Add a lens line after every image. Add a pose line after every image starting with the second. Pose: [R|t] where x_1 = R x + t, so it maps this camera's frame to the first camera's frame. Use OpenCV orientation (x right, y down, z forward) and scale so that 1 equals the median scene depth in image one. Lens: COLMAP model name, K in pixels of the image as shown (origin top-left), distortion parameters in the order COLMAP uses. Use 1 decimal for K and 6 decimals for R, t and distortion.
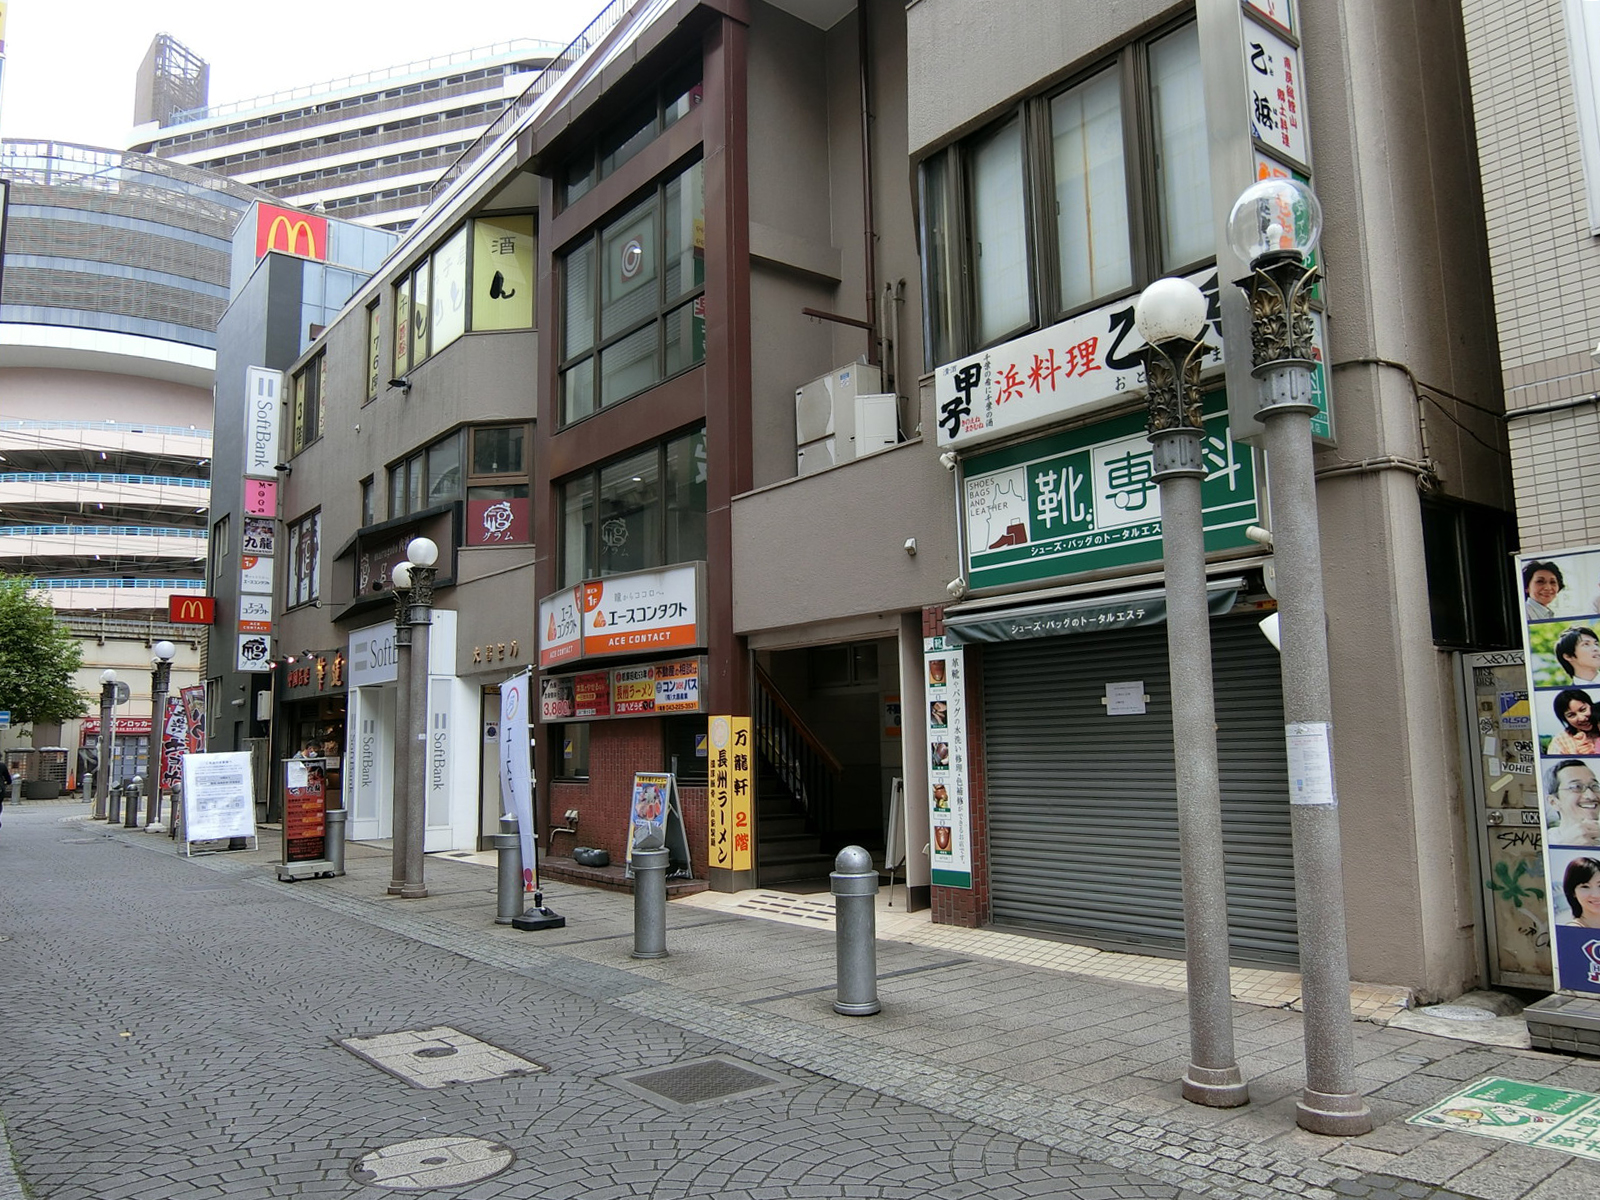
lens RADIAL K [[1143.0, 0, 799.7], [0, 1143.0, 598.3], [0, 0, 1]] dist [0.000551, 0.000140]
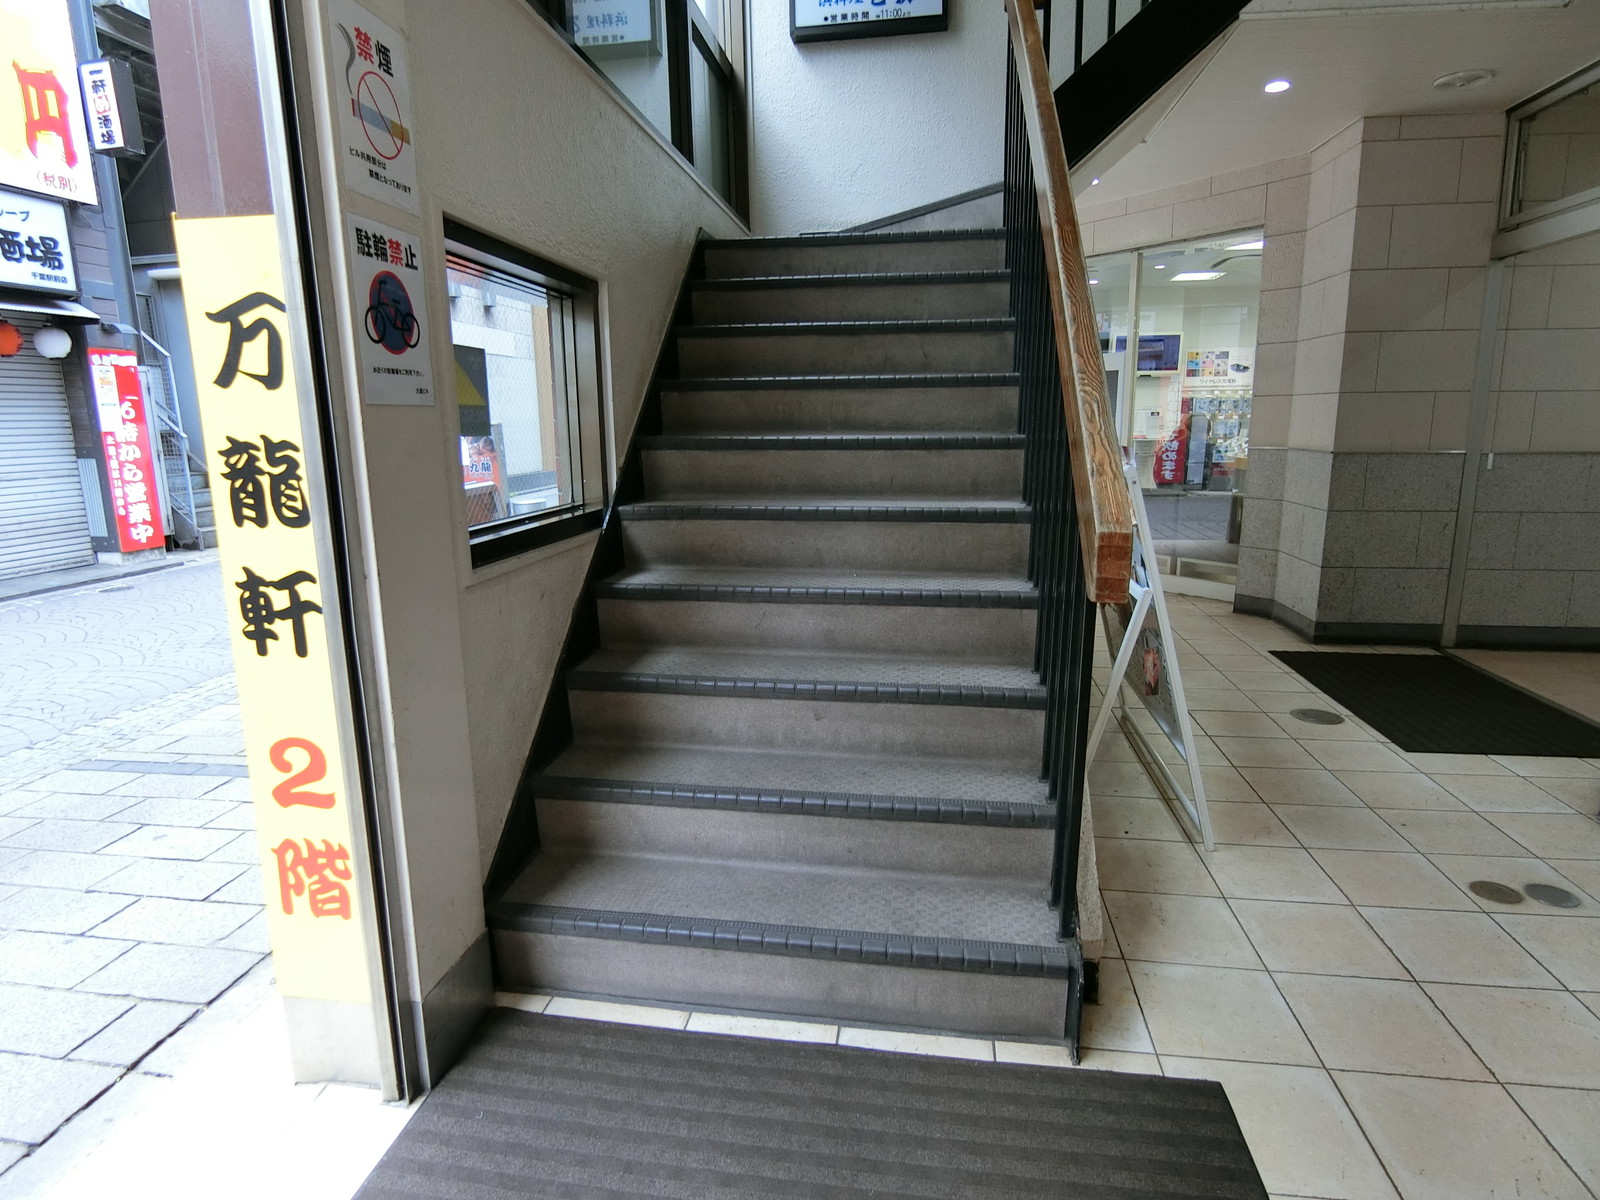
lens RADIAL K [[884.1, 0, 799.4], [0, 884.1, 600.7], [0, 0, 1]] dist [-0.006397, -0.001101]
pose [[0.679486, 0.155554, -0.717008, 0.109132], [0.095222, 0.950303, 0.296406, 0.127213], [0.727483, -0.269678, 0.630906, 0.962271]]
